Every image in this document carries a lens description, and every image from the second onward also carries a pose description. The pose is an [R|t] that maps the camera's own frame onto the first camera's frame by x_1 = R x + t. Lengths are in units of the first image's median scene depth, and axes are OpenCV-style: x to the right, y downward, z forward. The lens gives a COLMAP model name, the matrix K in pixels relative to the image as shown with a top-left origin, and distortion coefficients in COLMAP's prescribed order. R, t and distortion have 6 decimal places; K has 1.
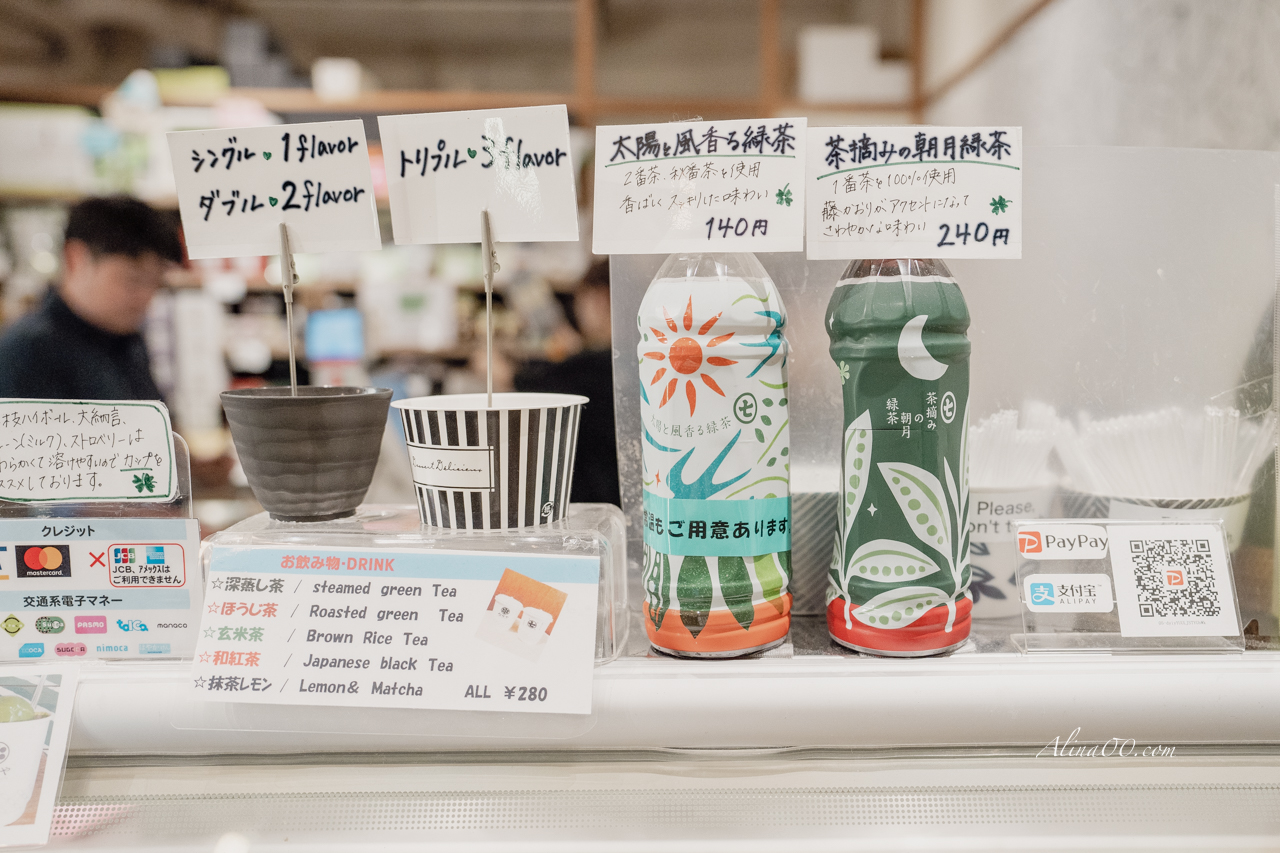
lens RADIAL K [[1117.7, 0, 640.3], [0, 1117.7, 427.7], [0, 0, 1]] dist [-0.006023, 0.004609]
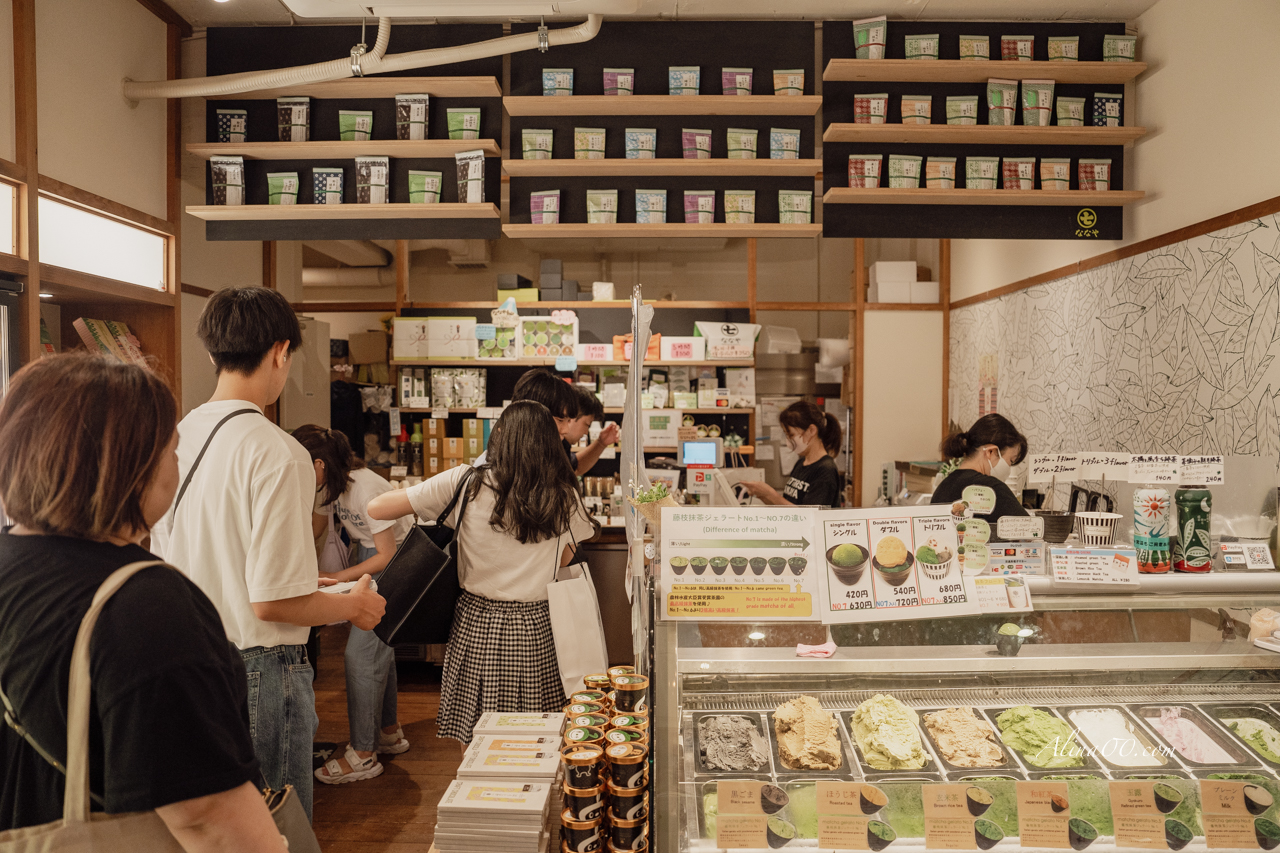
lens RADIAL K [[870.2, 0, 633.2], [0, 870.2, 431.1], [0, 0, 1]] dist [0.003160, 0.007119]
pose [[0.999586, -0.001423, 0.028720, -2.160884], [0.003102, 0.998282, -0.058508, -0.167056], [-0.028587, 0.058573, 0.997874, -2.484671]]
